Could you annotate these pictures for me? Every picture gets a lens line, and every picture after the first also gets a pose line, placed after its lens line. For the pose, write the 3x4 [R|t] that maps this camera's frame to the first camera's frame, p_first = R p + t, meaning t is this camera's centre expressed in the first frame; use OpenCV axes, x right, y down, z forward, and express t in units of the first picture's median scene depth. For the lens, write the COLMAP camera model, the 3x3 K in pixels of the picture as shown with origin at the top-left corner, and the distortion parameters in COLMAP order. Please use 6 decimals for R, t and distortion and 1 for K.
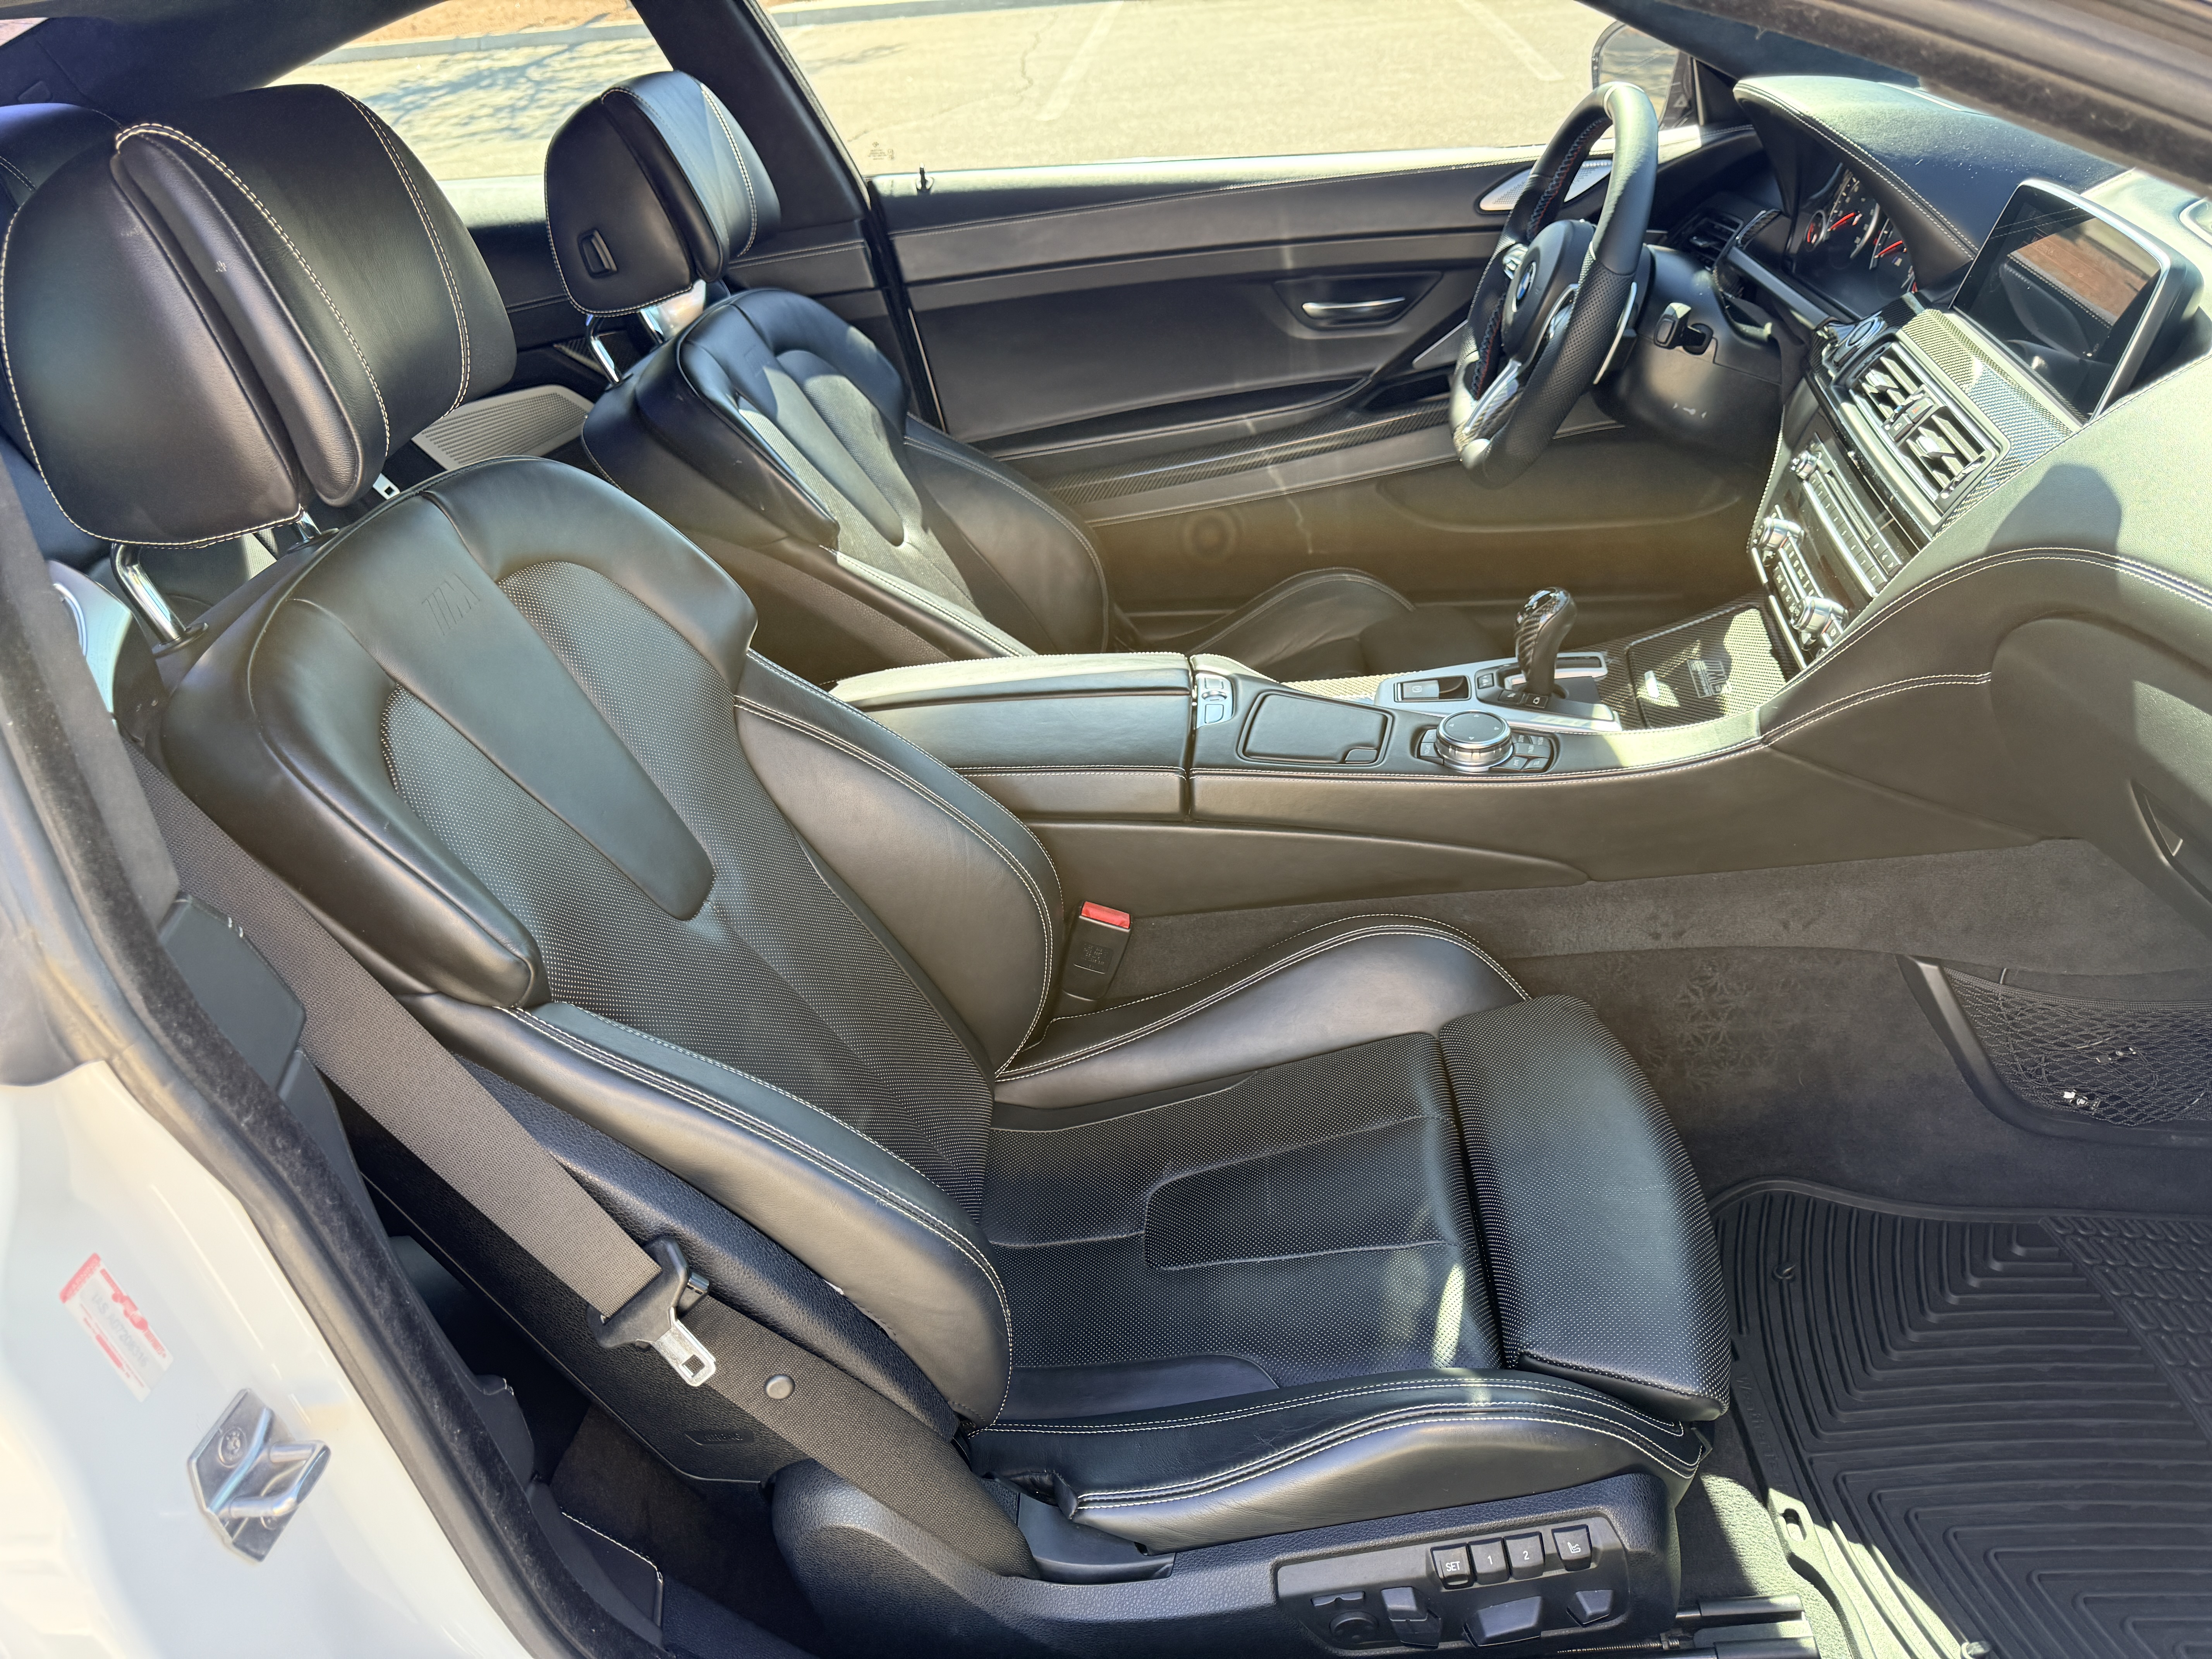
lens RADIAL K [[1577.1, 0, 1095.8], [0, 1577.1, 831.9], [0, 0, 1]] dist [0.001566, -0.009804]
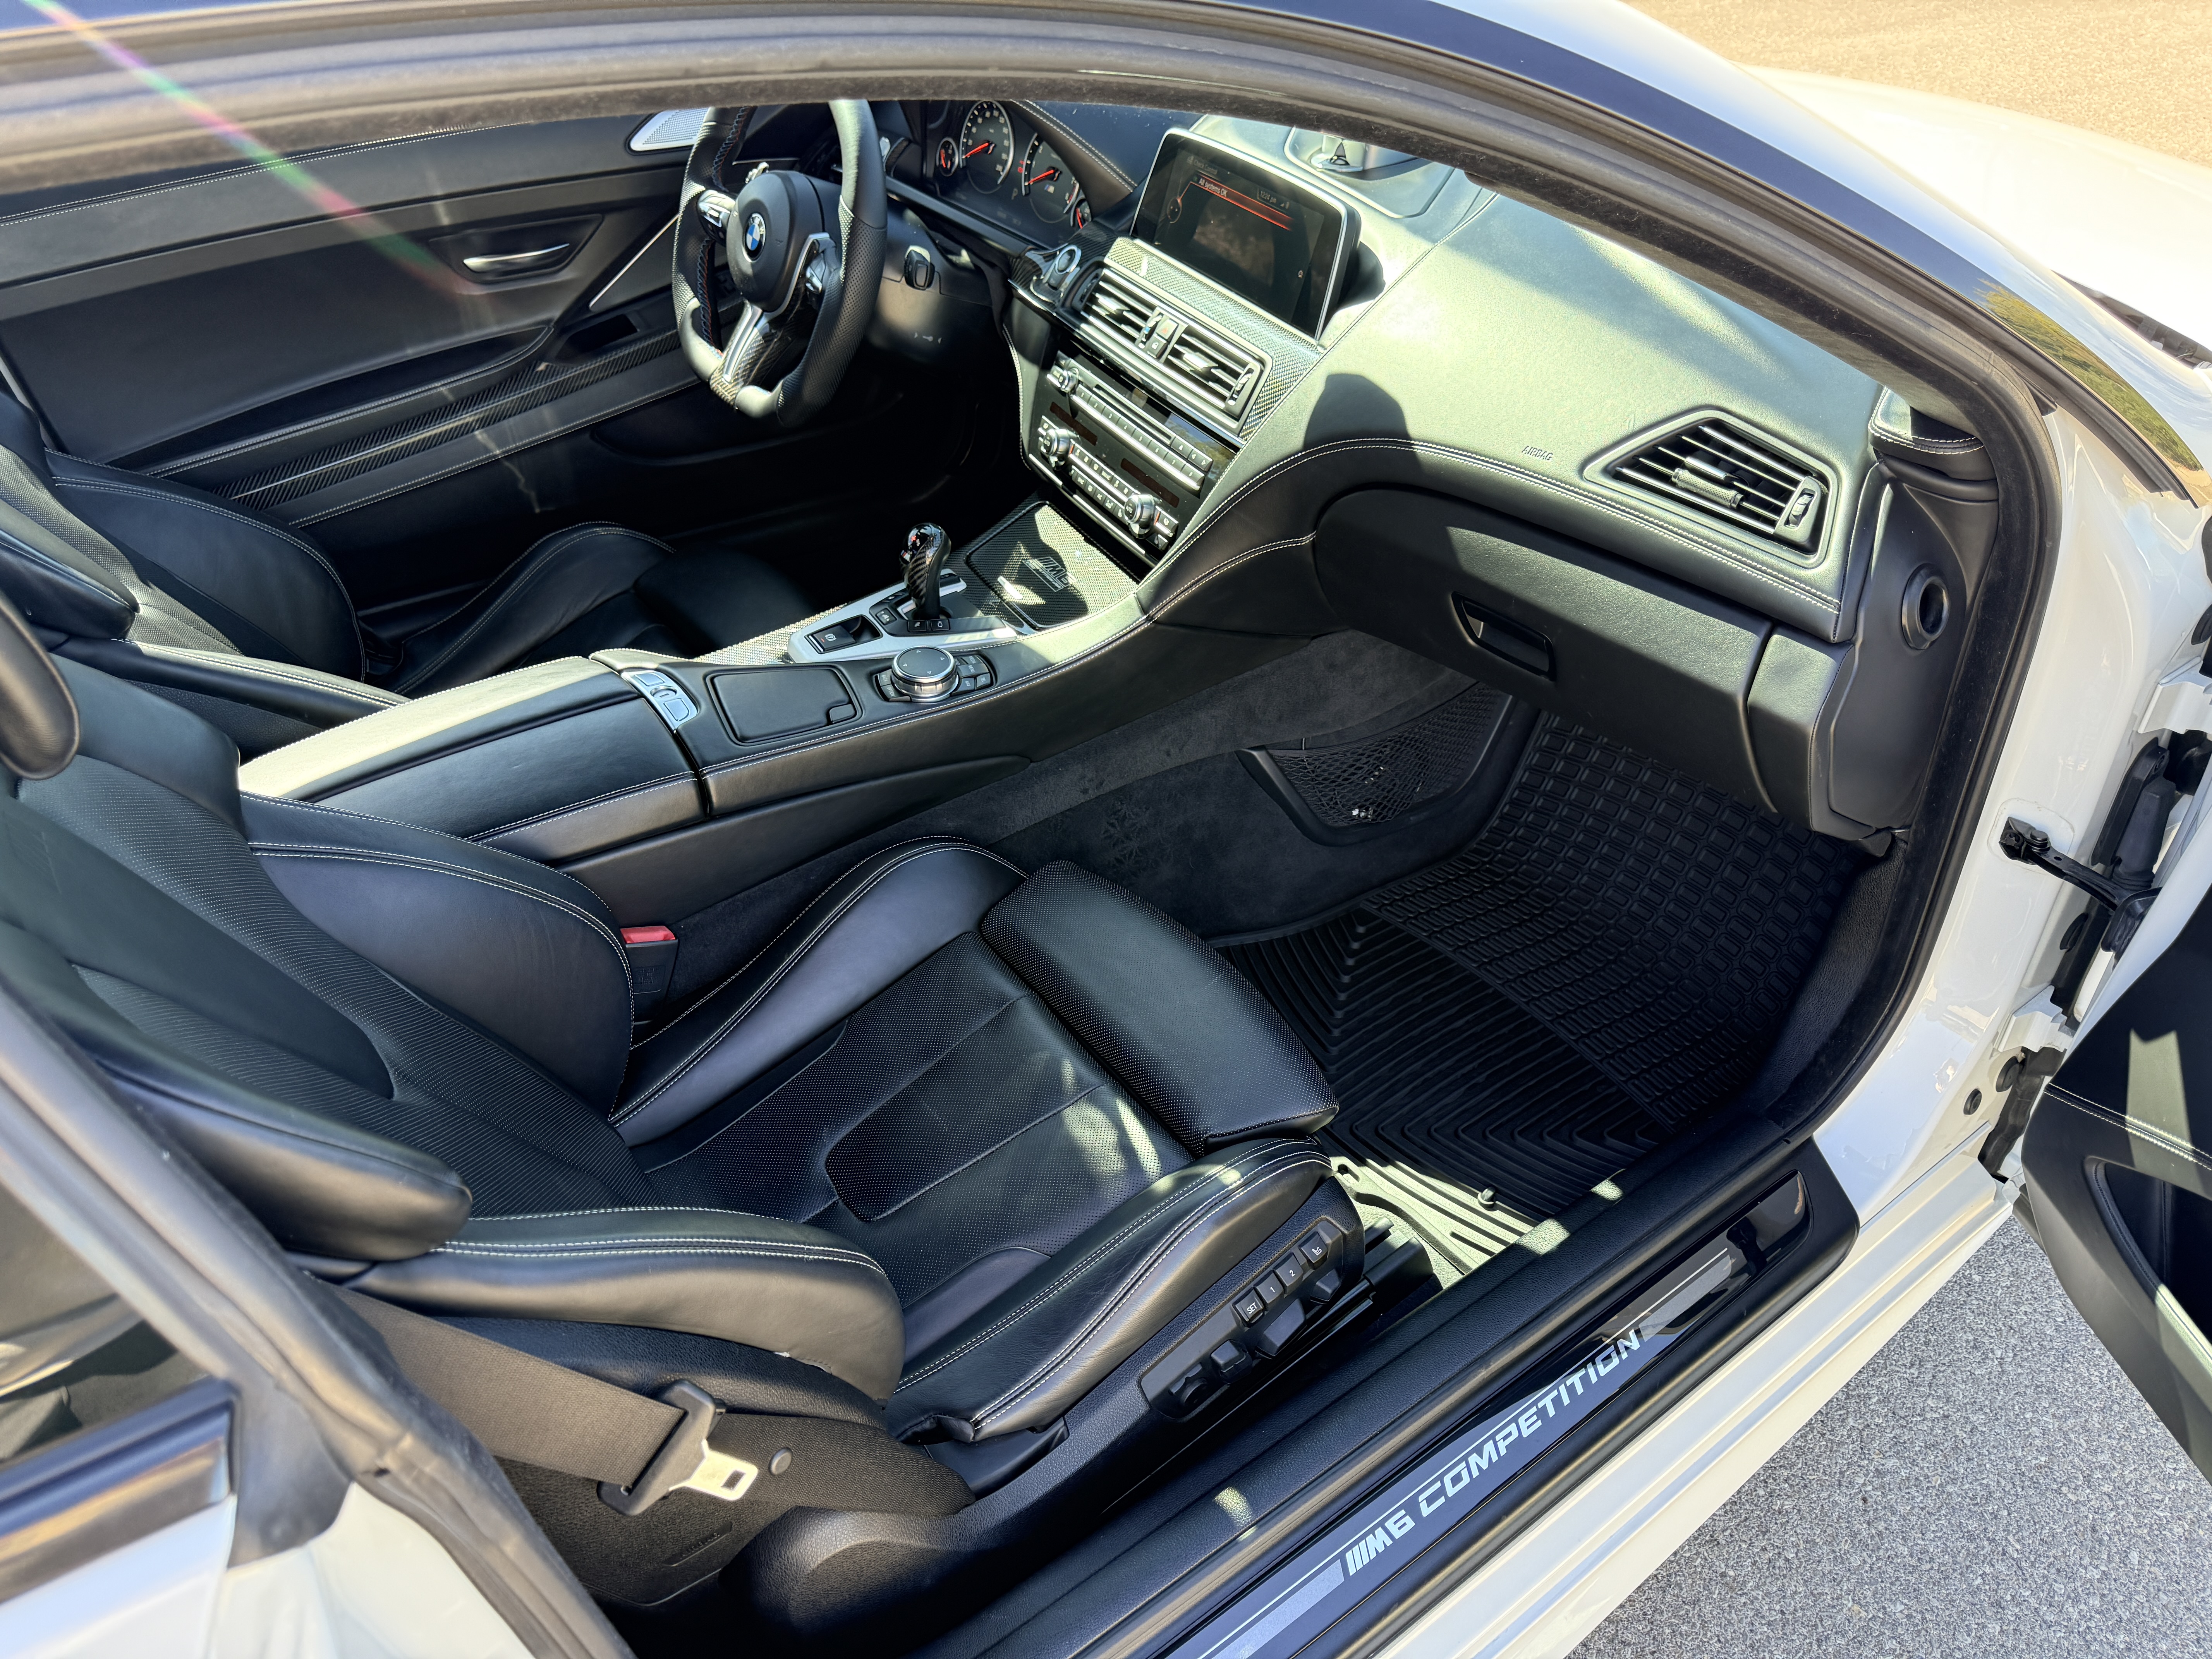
lens RADIAL K [[1534.4, 0, 1106.9], [0, 1534.4, 839.9], [0, 0, 1]] dist [0.085014, -0.141008]
pose [[0.770726, -0.315485, 0.553579, -0.304013], [0.259436, 0.948916, 0.179585, -0.108204], [-0.581957, 0.005207, 0.813203, 0.023892]]
